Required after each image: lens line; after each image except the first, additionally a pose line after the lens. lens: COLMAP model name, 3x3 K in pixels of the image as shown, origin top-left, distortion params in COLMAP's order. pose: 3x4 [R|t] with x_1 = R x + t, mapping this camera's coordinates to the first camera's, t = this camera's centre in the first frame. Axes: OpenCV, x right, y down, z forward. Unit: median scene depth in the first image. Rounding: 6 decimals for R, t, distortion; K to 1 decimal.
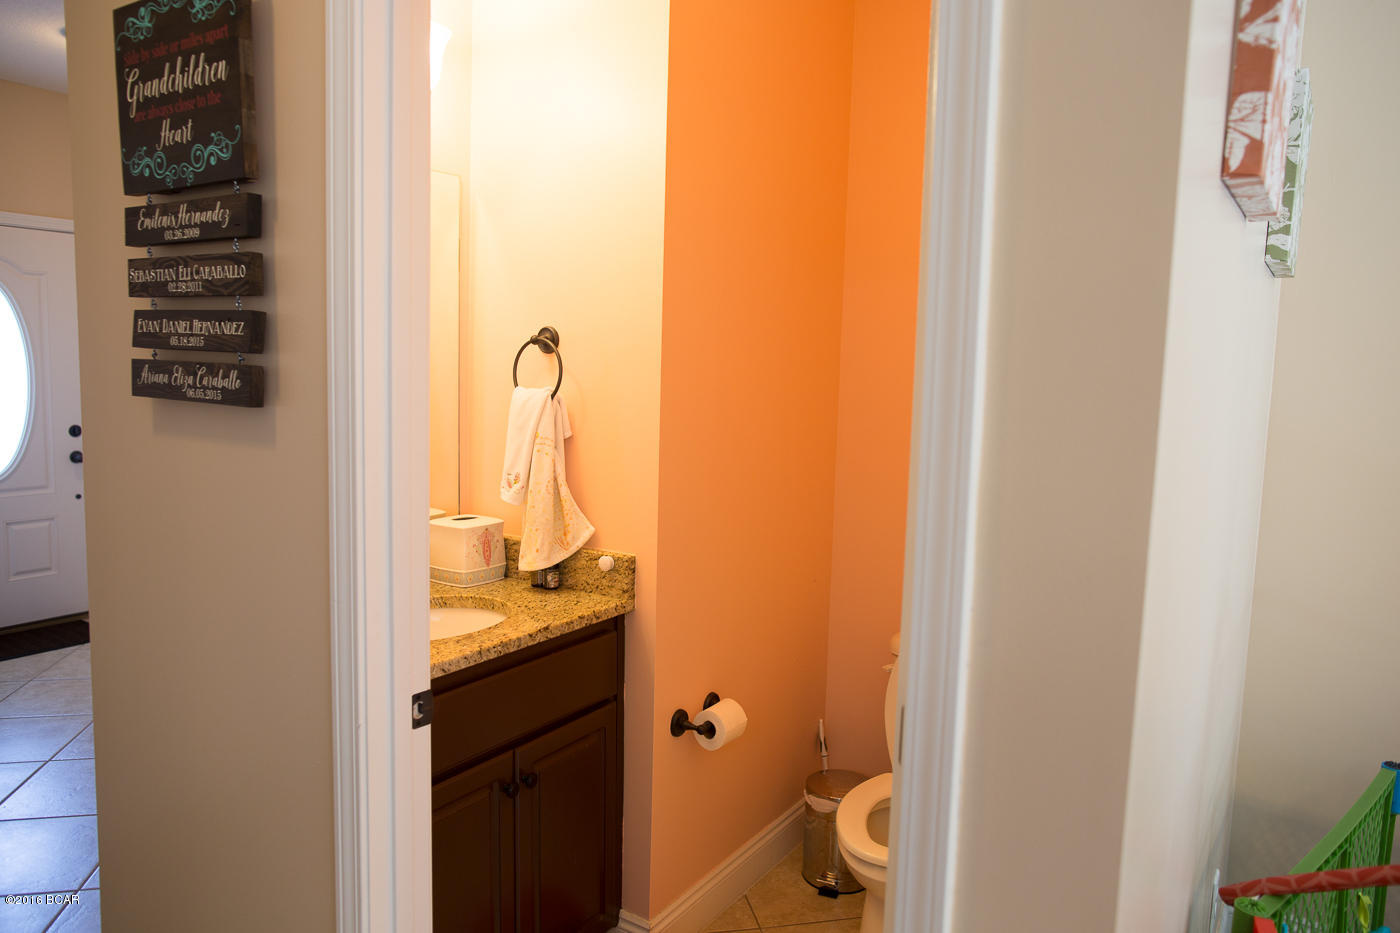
lens RADIAL K [[979.4, 0, 700.9], [0, 979.4, 467.2], [0, 0, 1]] dist [-0.046534, 0.030665]
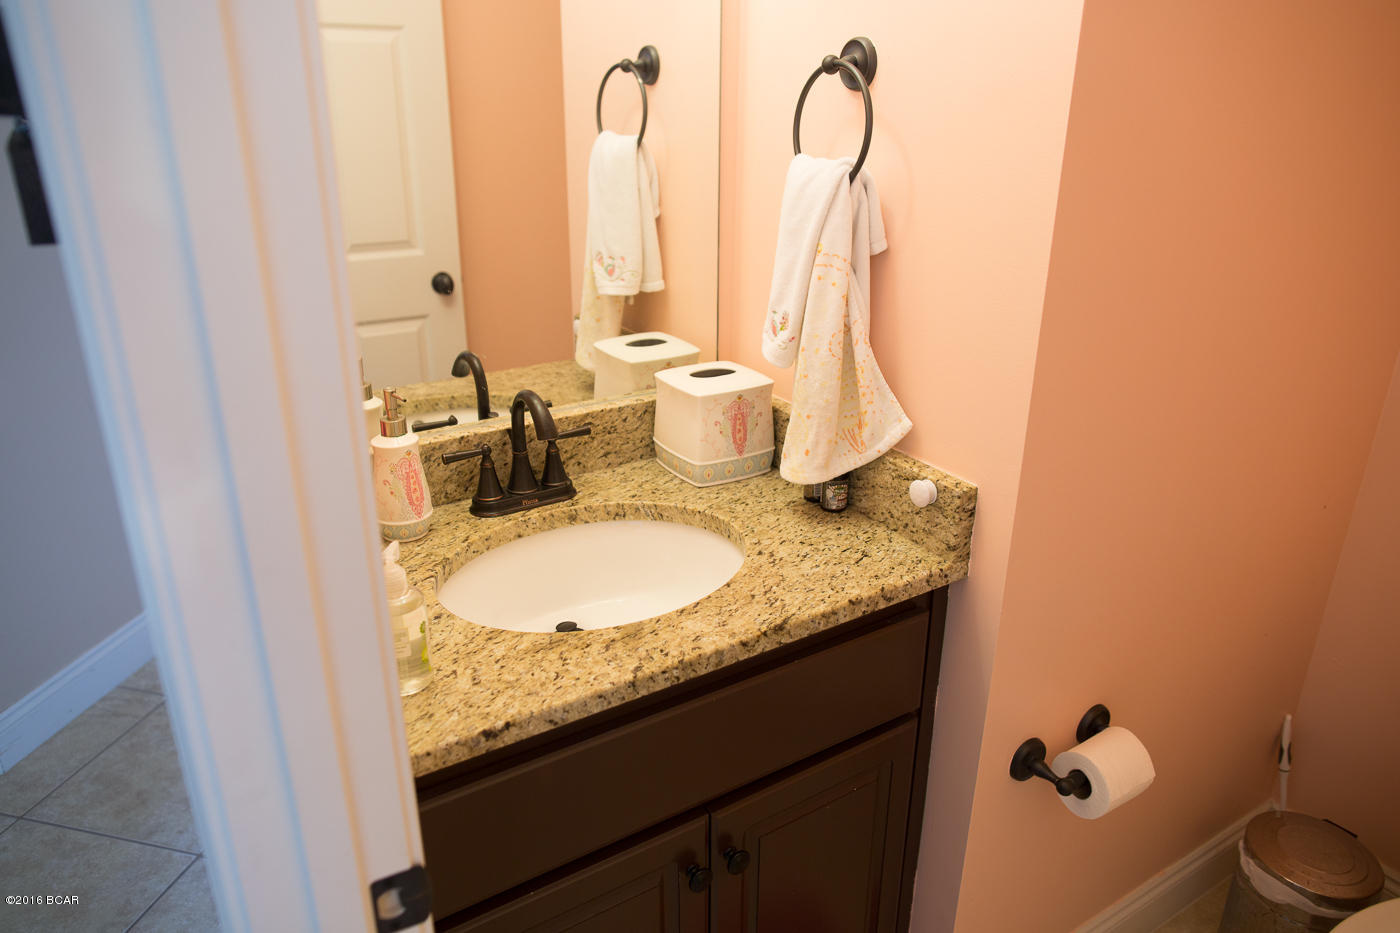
lens RADIAL K [[979.4, 0, 698.8], [0, 979.4, 460.4], [0, 0, 1]] dist [-0.046534, 0.030665]
pose [[0.908875, 0.136936, -0.393947, 0.003189], [-0.030623, 0.963924, 0.264409, -0.060679], [0.415943, -0.228251, 0.880280, 0.458419]]
